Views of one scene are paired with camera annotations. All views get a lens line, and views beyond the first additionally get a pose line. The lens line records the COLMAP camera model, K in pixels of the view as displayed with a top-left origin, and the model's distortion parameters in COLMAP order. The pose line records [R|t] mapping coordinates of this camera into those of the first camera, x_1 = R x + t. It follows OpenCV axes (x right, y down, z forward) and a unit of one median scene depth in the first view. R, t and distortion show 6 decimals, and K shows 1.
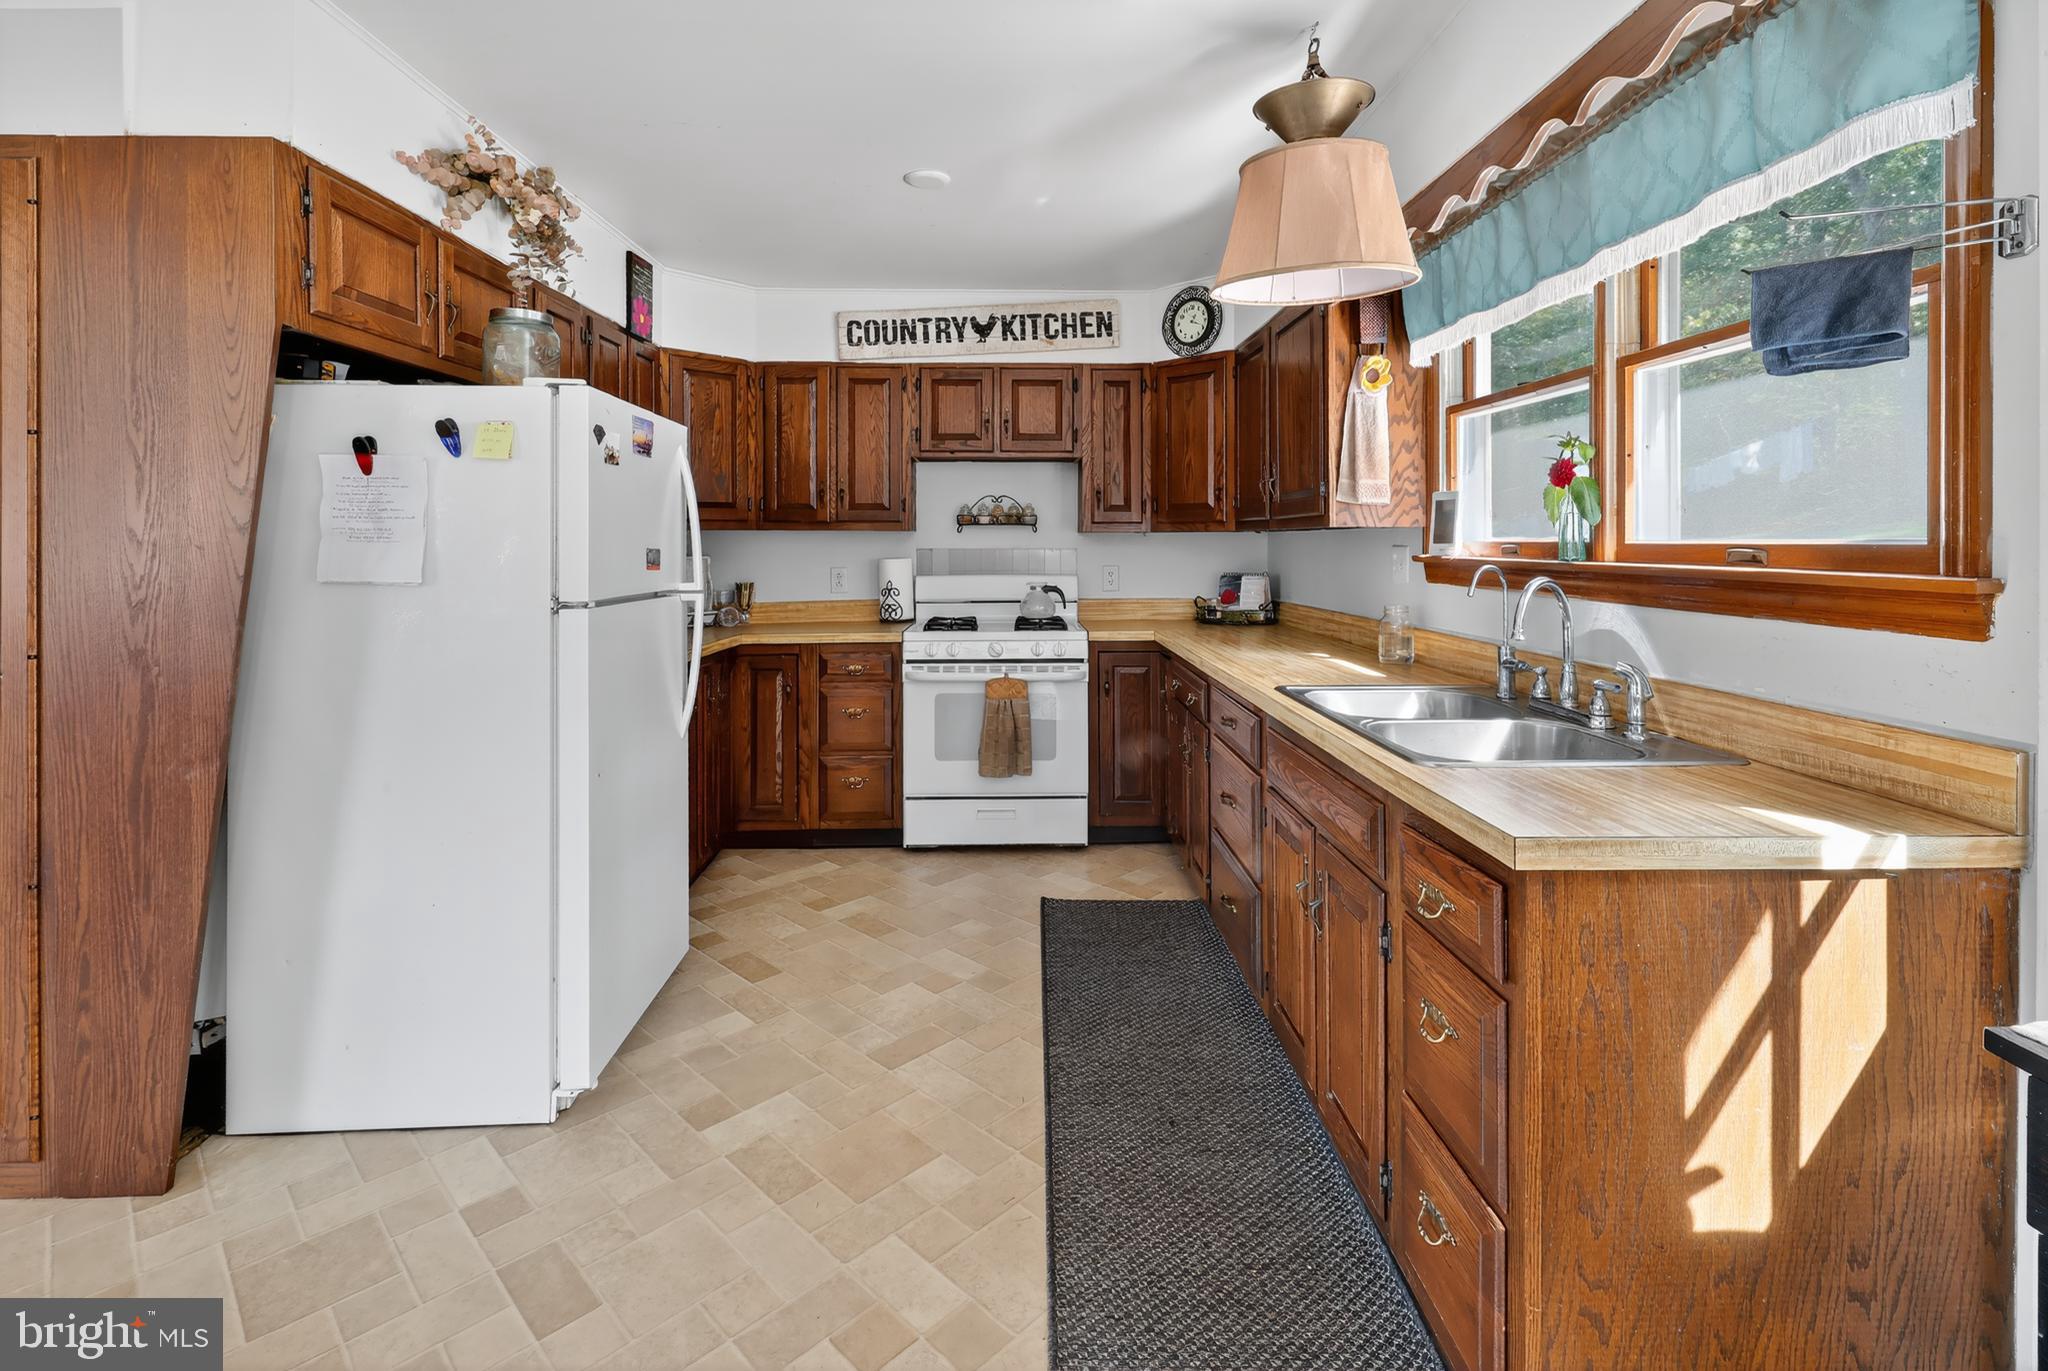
lens RADIAL K [[1030.0, 0, 1027.9], [0, 1030.0, 551.7], [0, 0, 1]] dist [0.002652, -0.000173]
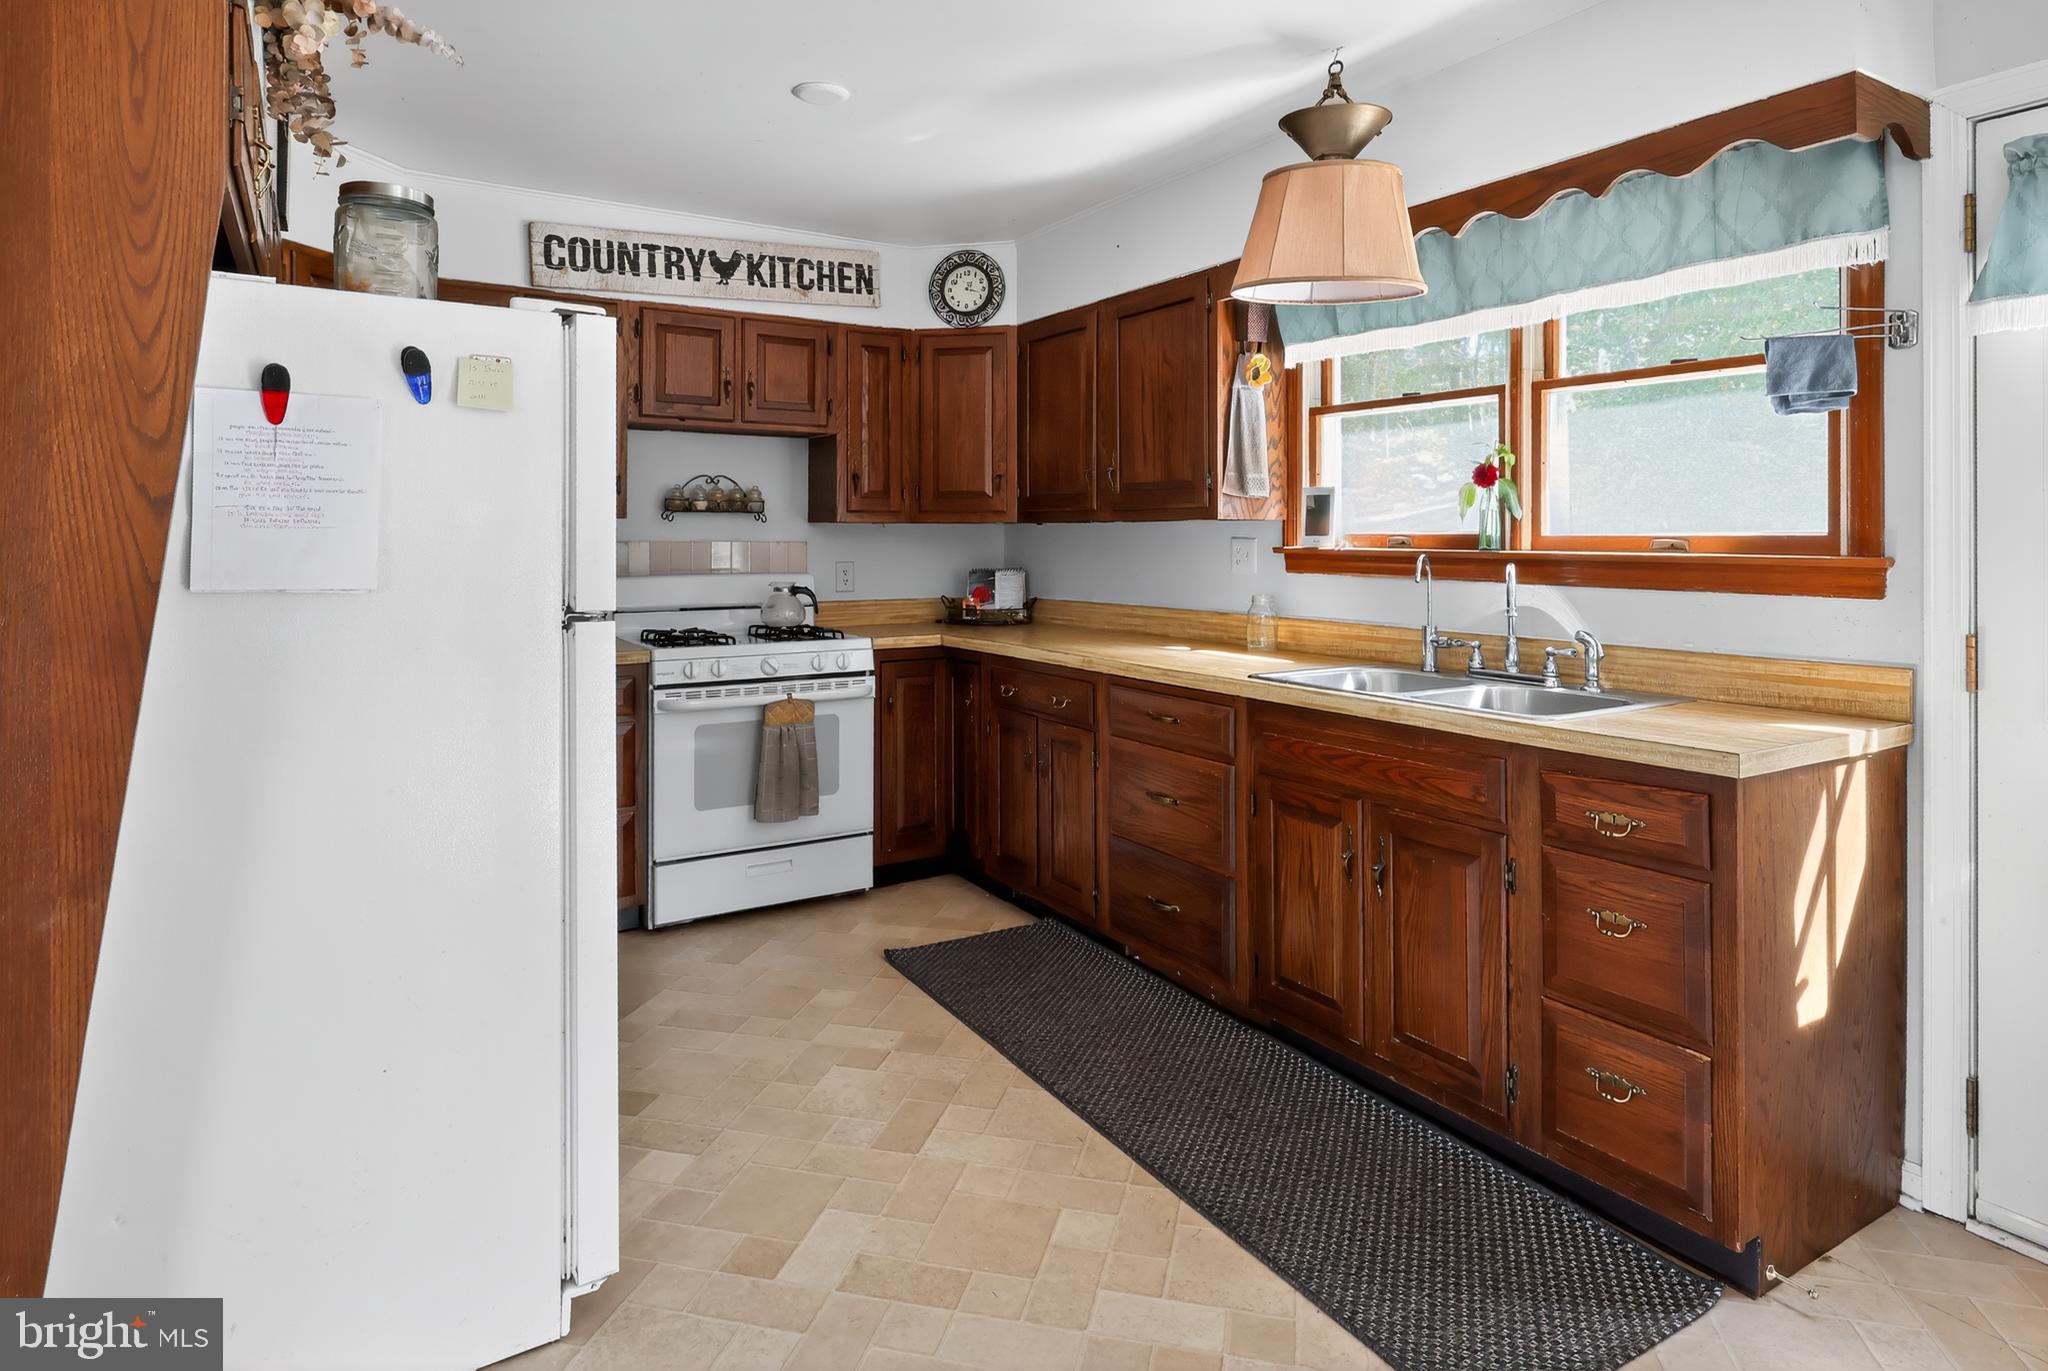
lens RADIAL K [[1219.6, 0, 1137.4], [0, 1219.6, 540.7], [0, 0, 1]] dist [0.005709, 0.000061]
pose [[0.834006, 0.000255, 0.551756, -0.318826], [0.003092, 0.999982, -0.005136, 0.002218], [-0.551747, 0.005990, 0.833990, 0.034115]]
